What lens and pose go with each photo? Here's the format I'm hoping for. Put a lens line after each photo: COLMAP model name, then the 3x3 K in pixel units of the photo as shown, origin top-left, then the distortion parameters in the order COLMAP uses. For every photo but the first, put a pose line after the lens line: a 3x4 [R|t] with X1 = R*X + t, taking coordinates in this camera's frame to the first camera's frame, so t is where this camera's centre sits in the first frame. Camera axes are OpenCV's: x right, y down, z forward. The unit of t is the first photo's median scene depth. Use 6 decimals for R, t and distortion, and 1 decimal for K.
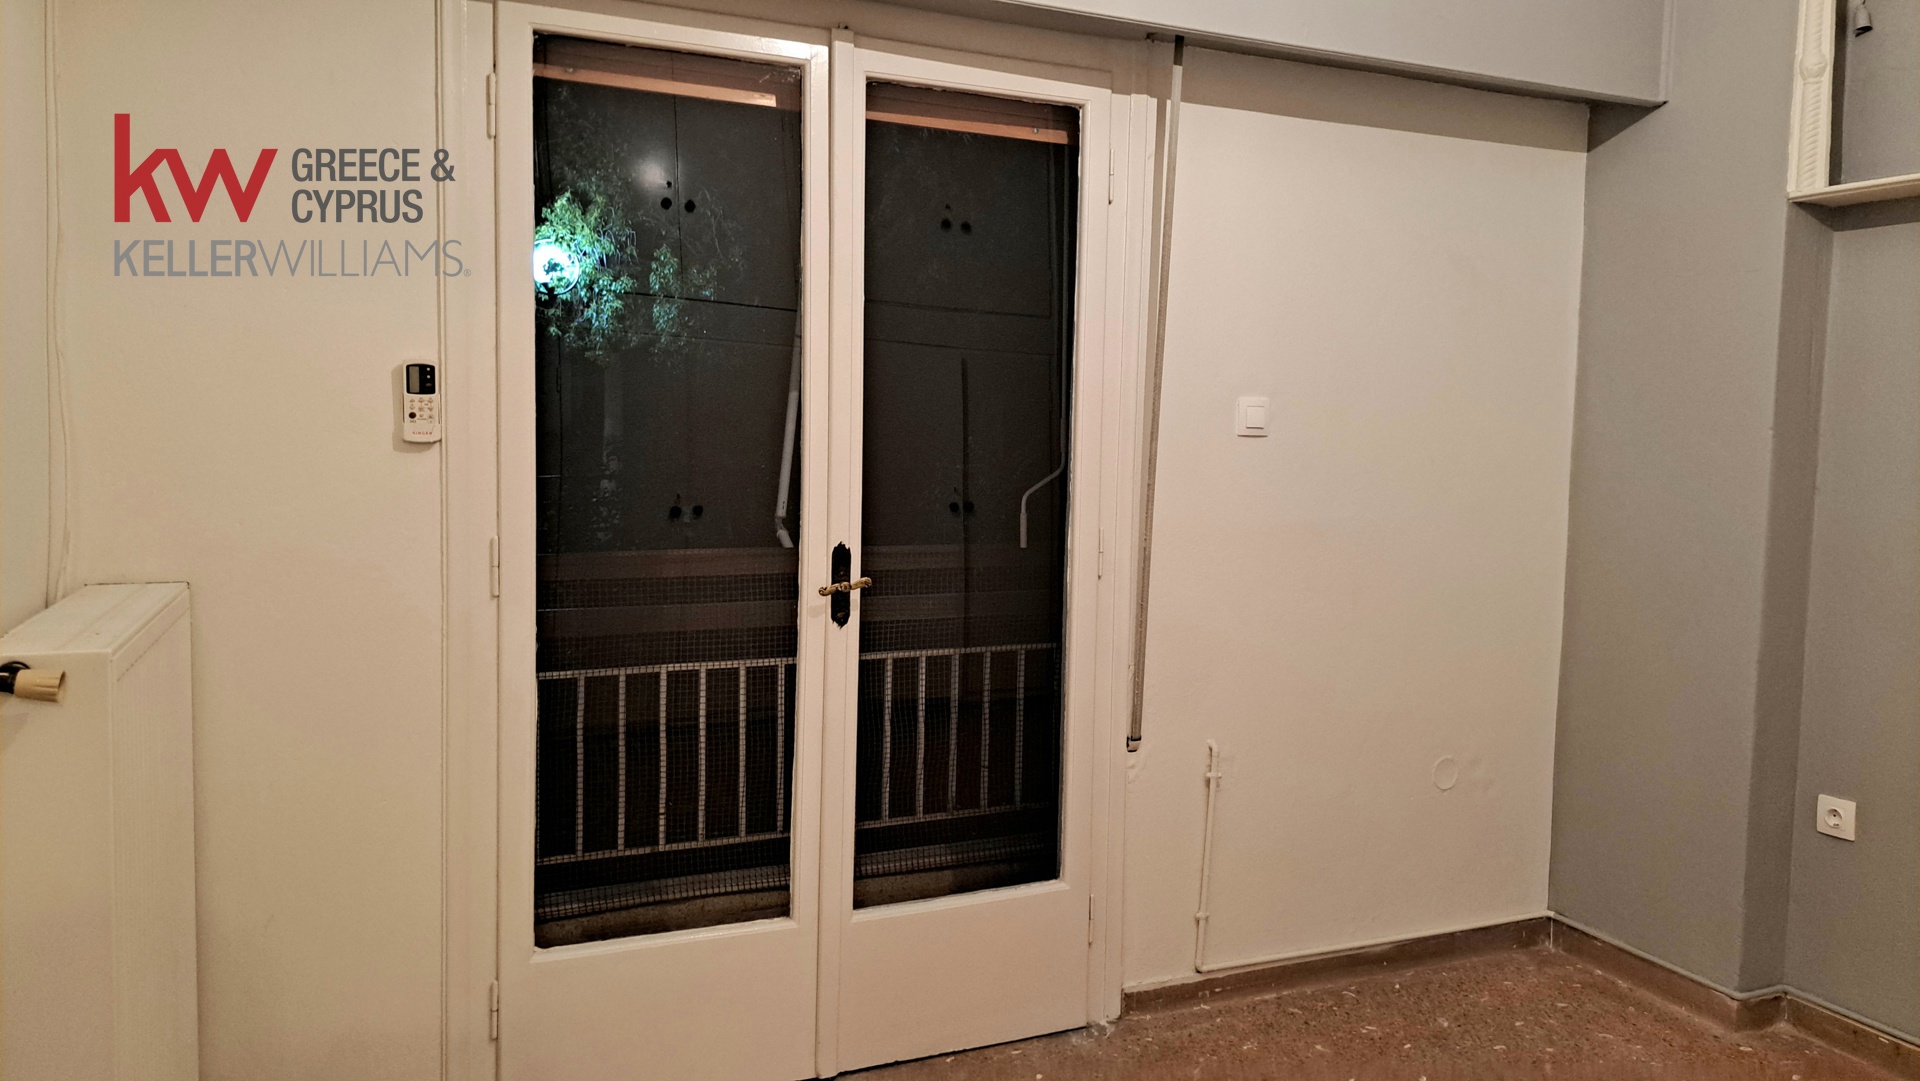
lens RADIAL K [[1372.2, 0, 1003.2], [0, 1372.2, 515.8], [0, 0, 1]] dist [0.075602, -0.072607]
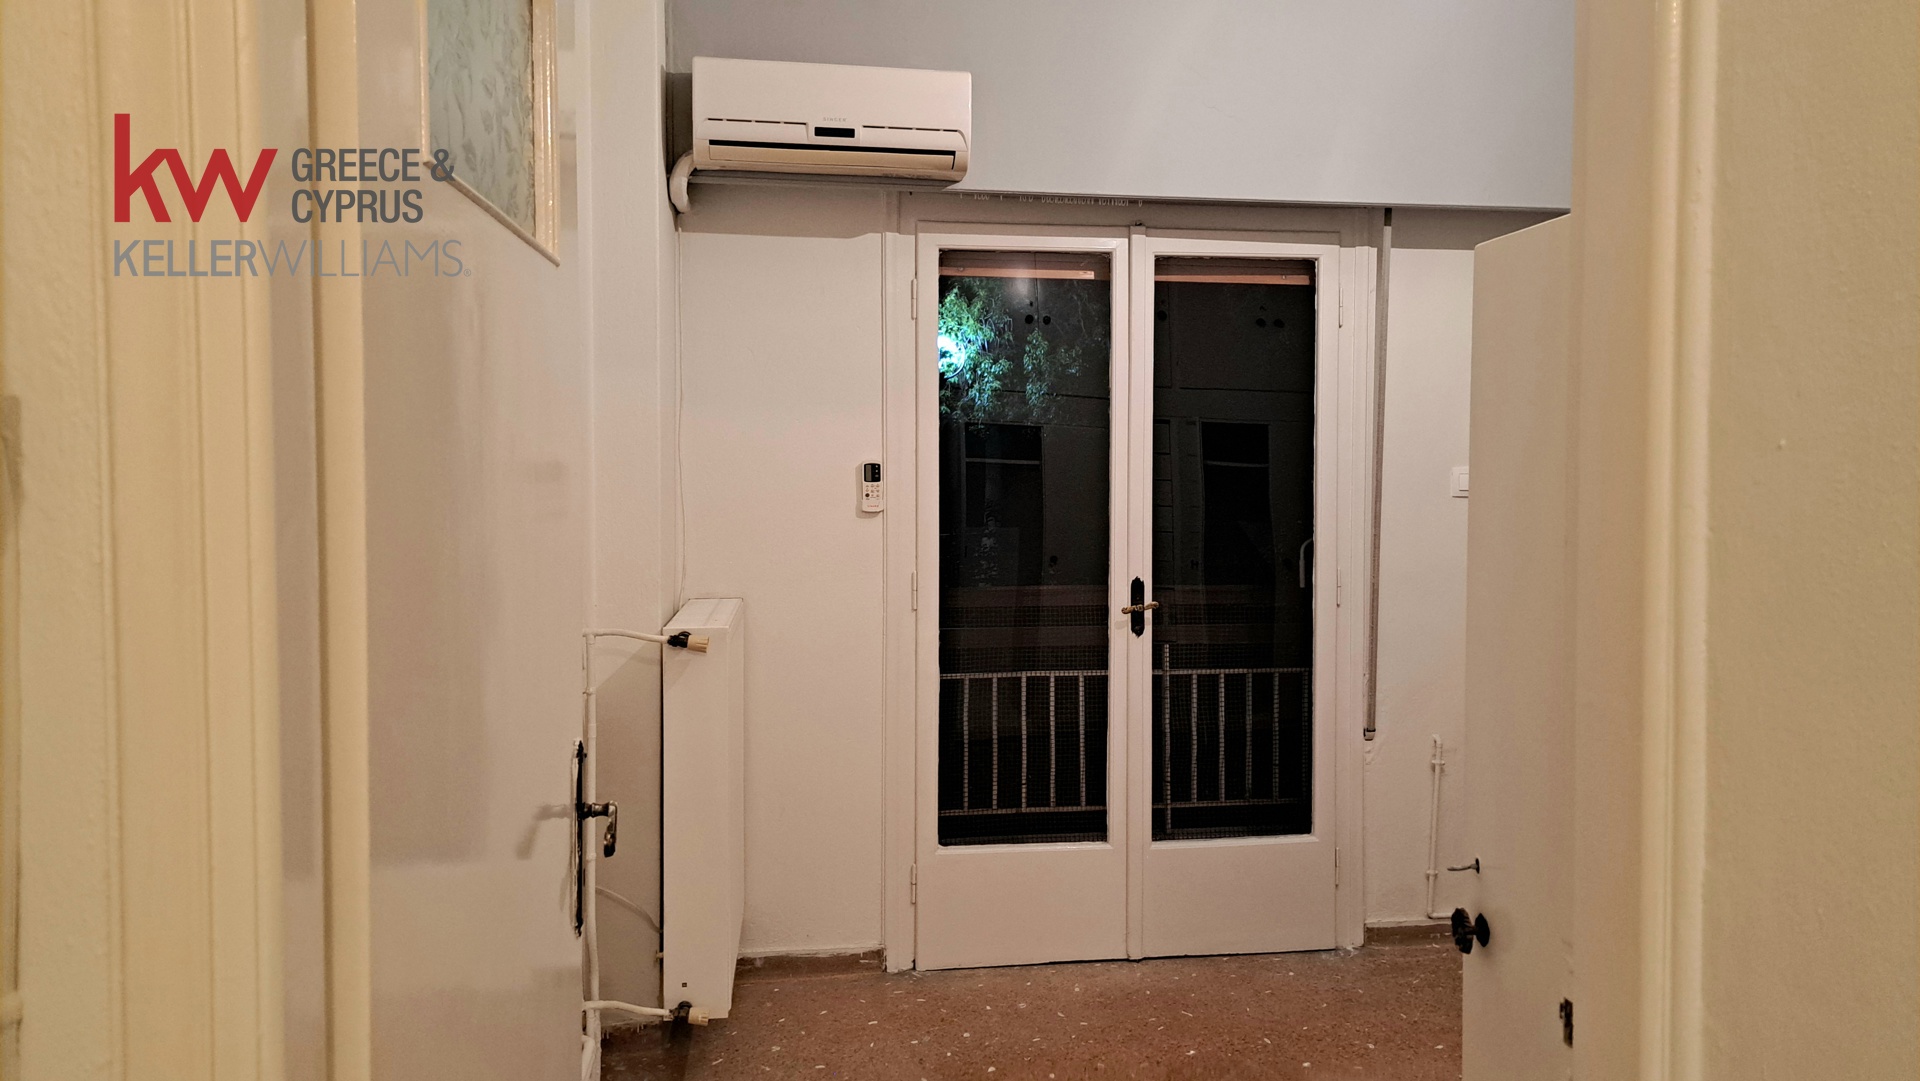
lens RADIAL K [[1372.2, 0, 1003.2], [0, 1372.2, 515.8], [0, 0, 1]] dist [0.075602, -0.072607]
pose [[0.963968, -0.011932, -0.265752, 0.108883], [0.000804, 0.999120, -0.041944, 0.013291], [0.266018, 0.040219, 0.963129, -0.358427]]
